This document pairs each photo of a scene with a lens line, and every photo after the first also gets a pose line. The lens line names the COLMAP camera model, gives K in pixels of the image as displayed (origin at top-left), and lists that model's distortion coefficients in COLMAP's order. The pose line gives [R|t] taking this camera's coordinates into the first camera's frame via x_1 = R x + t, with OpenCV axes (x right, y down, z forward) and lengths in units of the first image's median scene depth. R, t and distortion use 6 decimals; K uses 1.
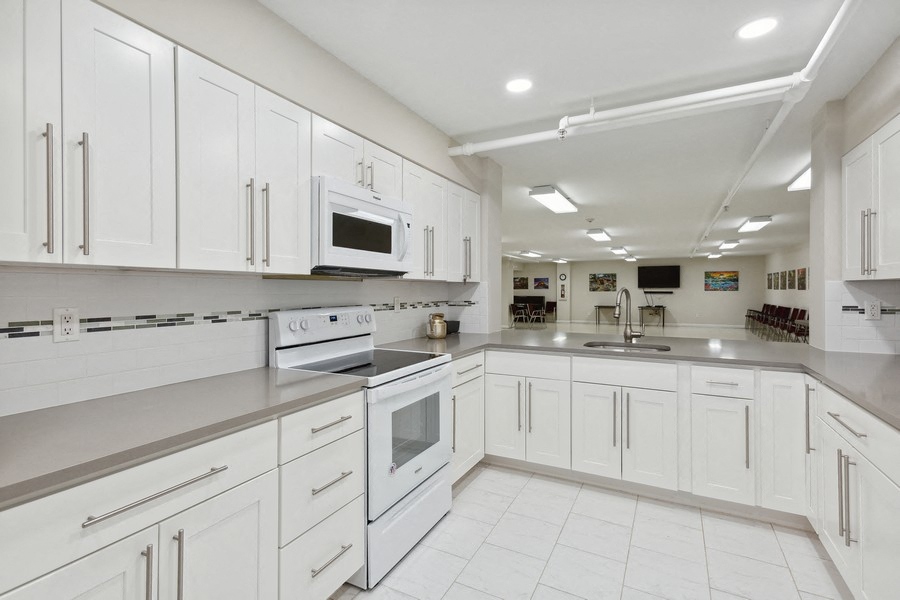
lens RADIAL K [[420.9, 0, 450.0], [0, 420.9, 300.0], [0, 0, 1]] dist [-0.000044, -0.000006]
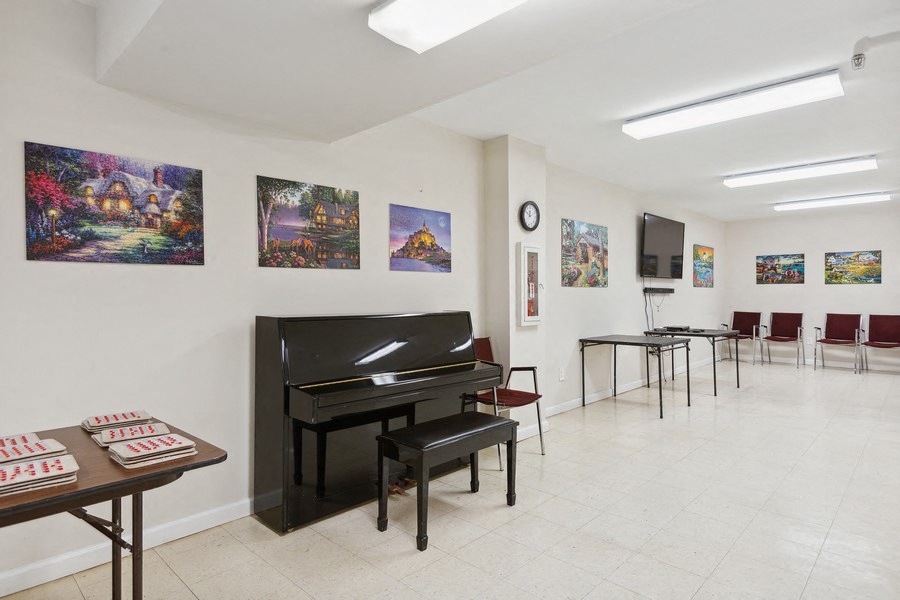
lens RADIAL K [[502.1, 0, 450.0], [0, 502.1, 300.0], [0, 0, 1]] dist [0.000017, 0.000000]
pose [[0.272666, -0.012556, 0.962027, 0.018592], [0.023144, 0.999711, 0.006488, -0.015453], [-0.961830, 0.020497, 0.272877, 0.971078]]
